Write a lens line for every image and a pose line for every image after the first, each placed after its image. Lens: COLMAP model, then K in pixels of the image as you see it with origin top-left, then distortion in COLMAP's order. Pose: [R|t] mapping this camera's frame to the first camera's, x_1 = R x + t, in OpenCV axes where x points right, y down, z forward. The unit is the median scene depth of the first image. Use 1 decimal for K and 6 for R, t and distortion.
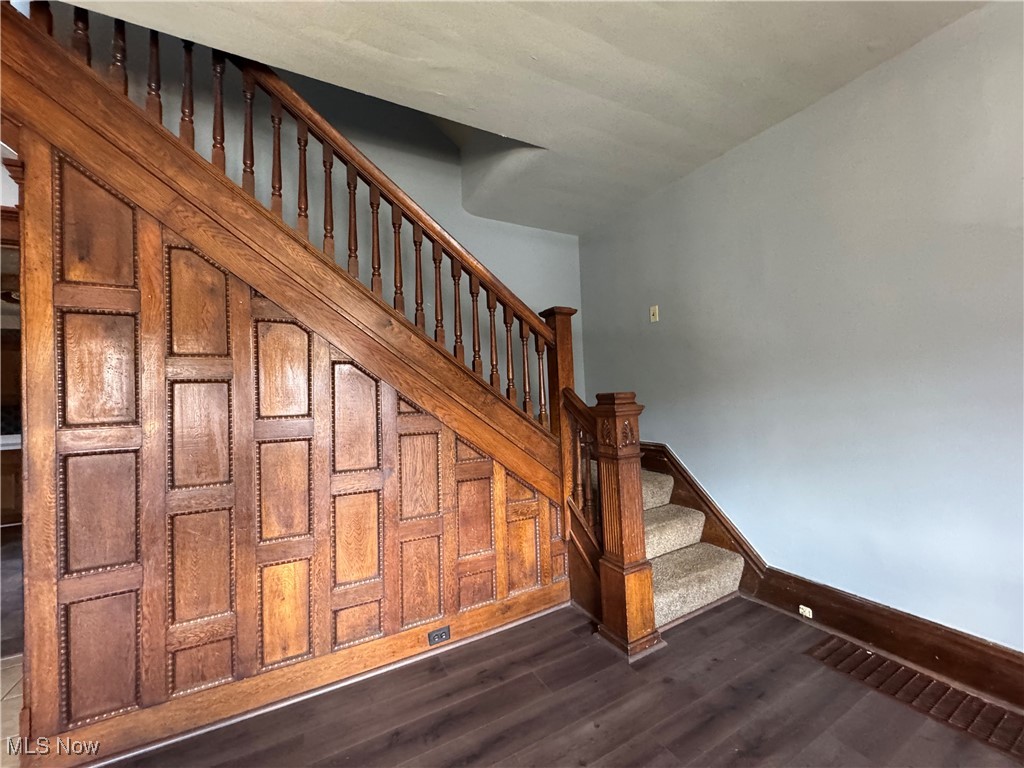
lens RADIAL K [[408.1, 0, 511.3], [0, 408.1, 383.7], [0, 0, 1]] dist [-0.003075, 0.000115]
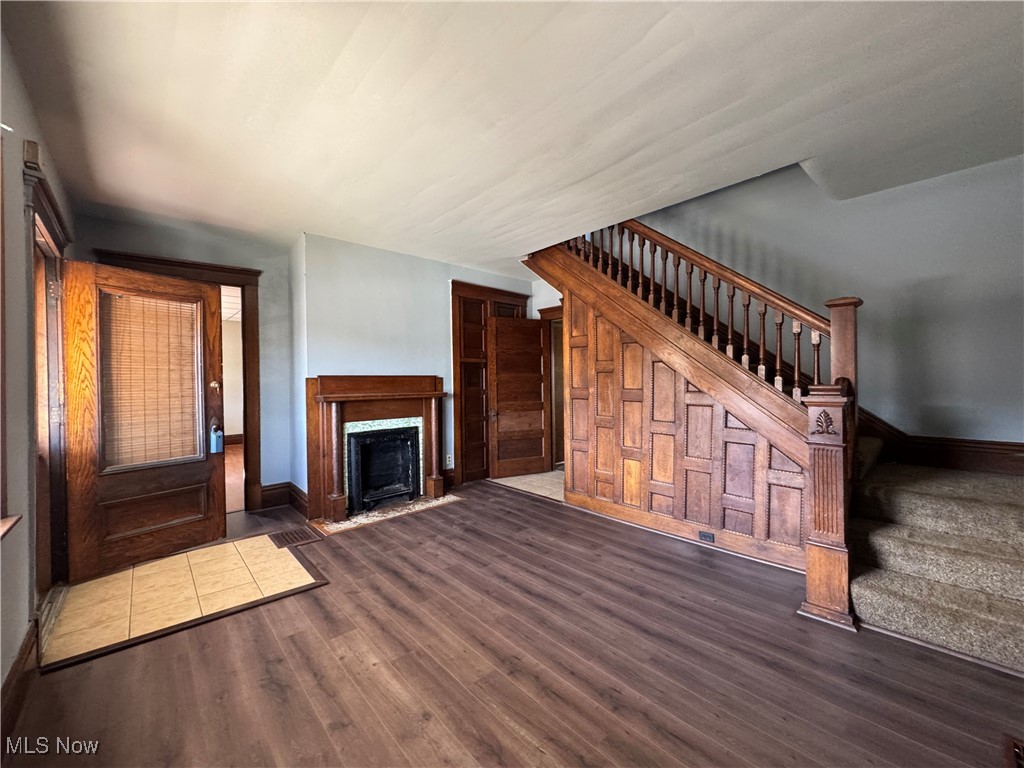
lens RADIAL K [[408.1, 0, 511.3], [0, 408.1, 383.7], [0, 0, 1]] dist [-0.003075, 0.000115]
pose [[0.235355, 0.041669, -0.971016, 1.096716], [0.025022, 0.998490, 0.048913, -0.053165], [0.971587, -0.035809, 0.233957, -0.057457]]
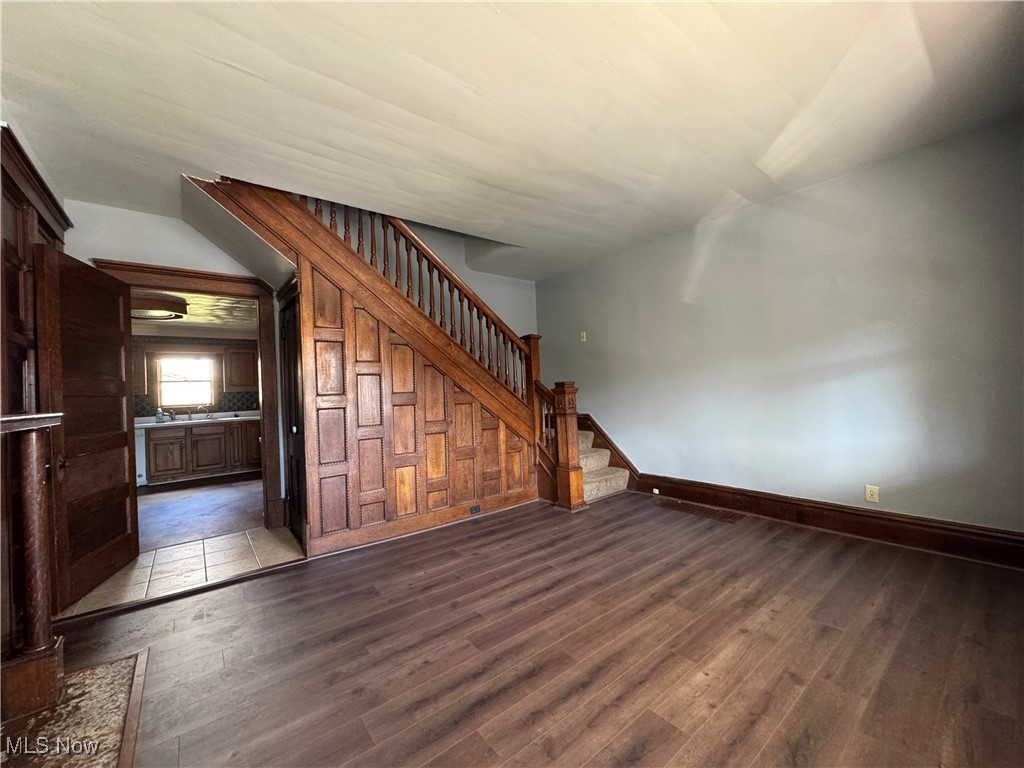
lens RADIAL K [[408.1, 0, 511.3], [0, 408.1, 383.7], [0, 0, 1]] dist [-0.003075, 0.000115]
pose [[0.986366, 0.000048, 0.164564, -0.314704], [-0.000273, 0.999999, 0.001346, 0.028975], [-0.164564, -0.001372, 0.986366, -0.878025]]
